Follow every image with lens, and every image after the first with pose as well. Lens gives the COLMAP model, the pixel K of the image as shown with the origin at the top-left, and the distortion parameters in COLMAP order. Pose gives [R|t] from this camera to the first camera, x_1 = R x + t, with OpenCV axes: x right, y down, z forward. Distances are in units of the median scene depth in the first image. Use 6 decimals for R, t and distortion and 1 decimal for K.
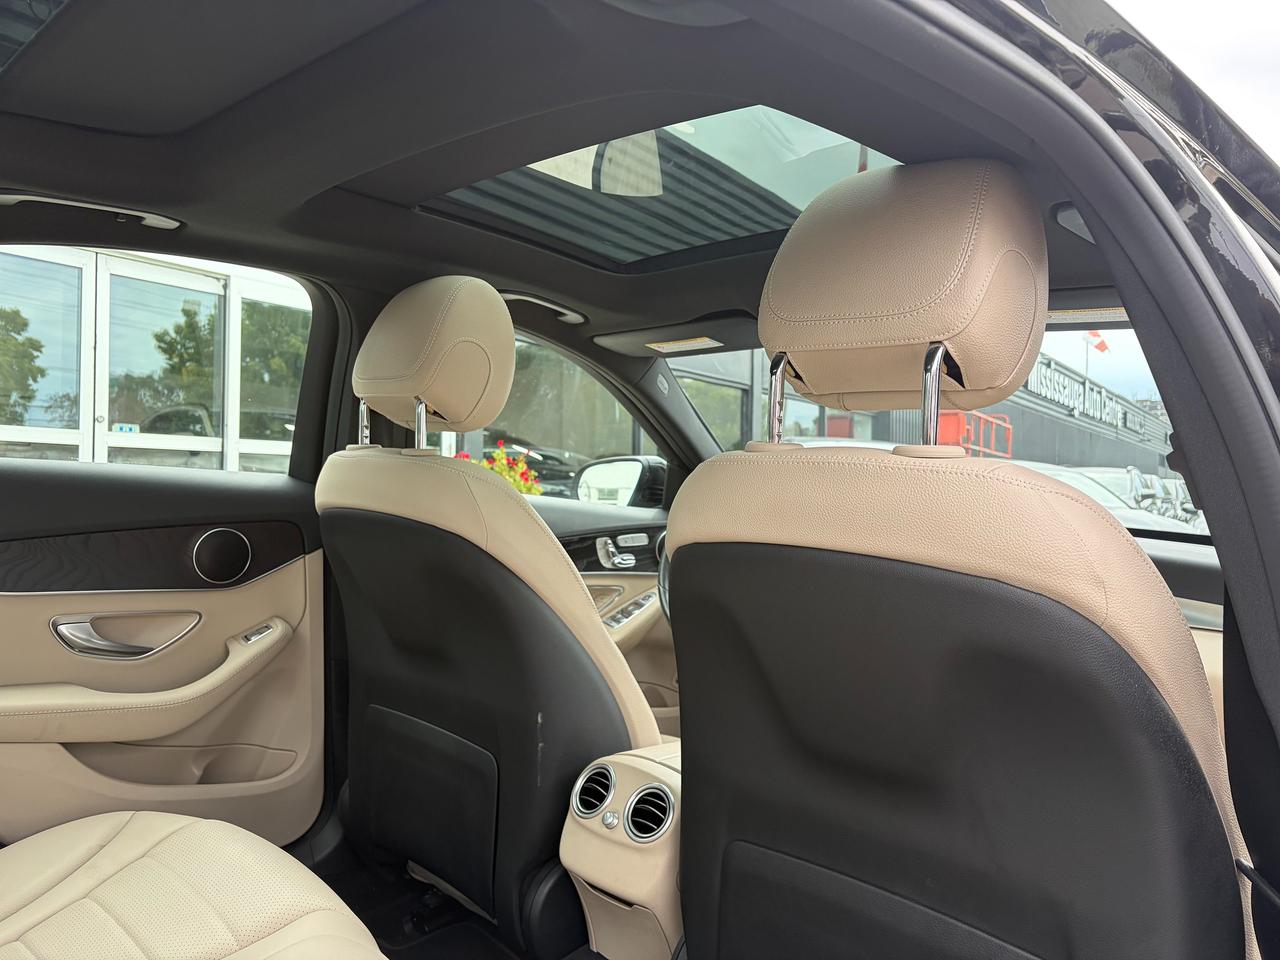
lens RADIAL K [[992.2, 0, 639.4], [0, 992.2, 489.9], [0, 0, 1]] dist [0.009741, -0.052598]
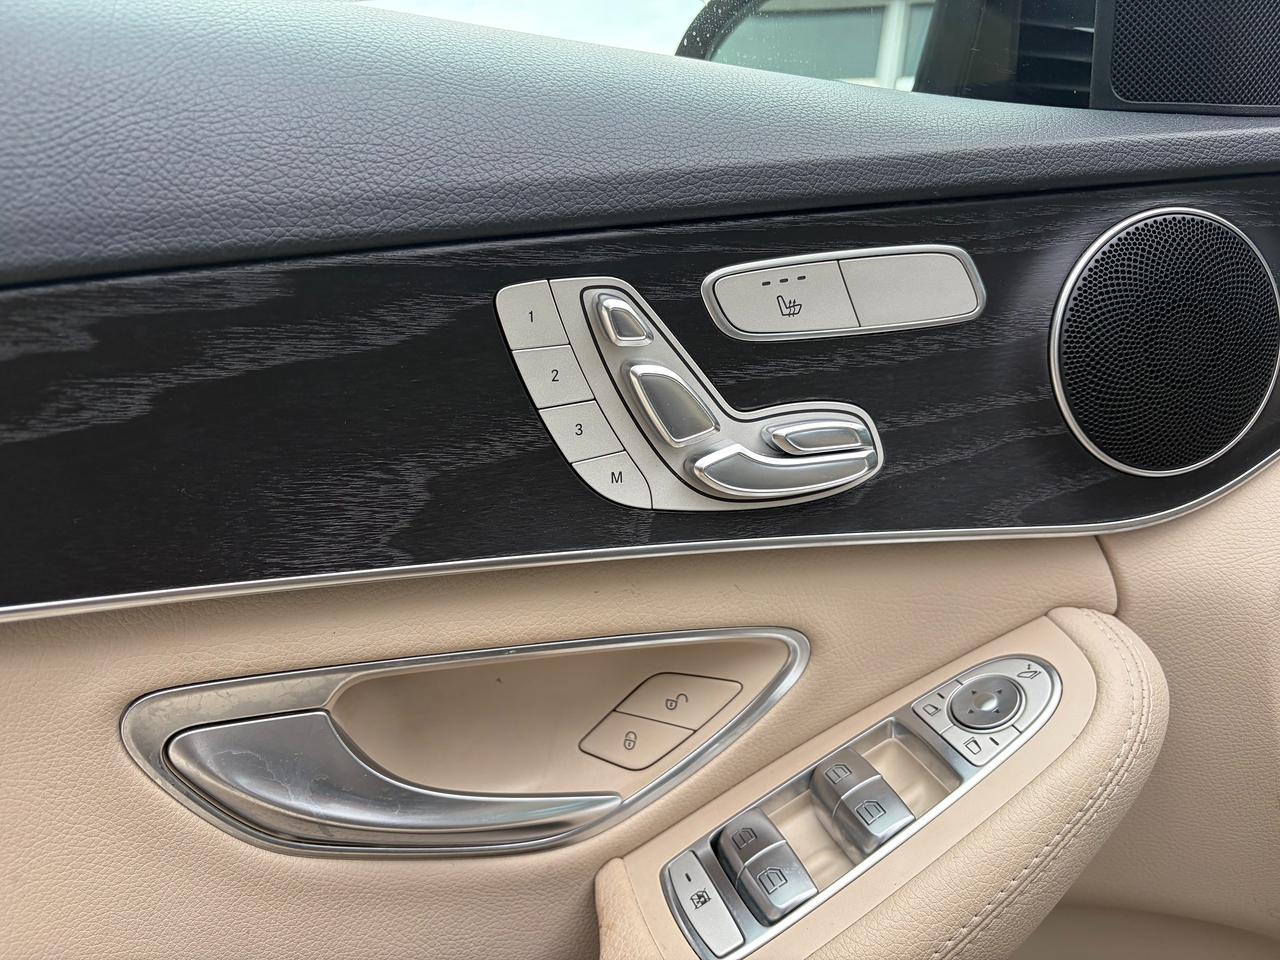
lens RADIAL K [[981.8, 0, 641.1], [0, 981.8, 476.7], [0, 0, 1]] dist [0.021088, 0.001711]
pose [[0.900619, -0.031719, -0.433450, 0.024894], [0.076579, 0.993311, 0.086427, 0.062156], [0.427809, -0.111031, 0.897024, 0.876945]]
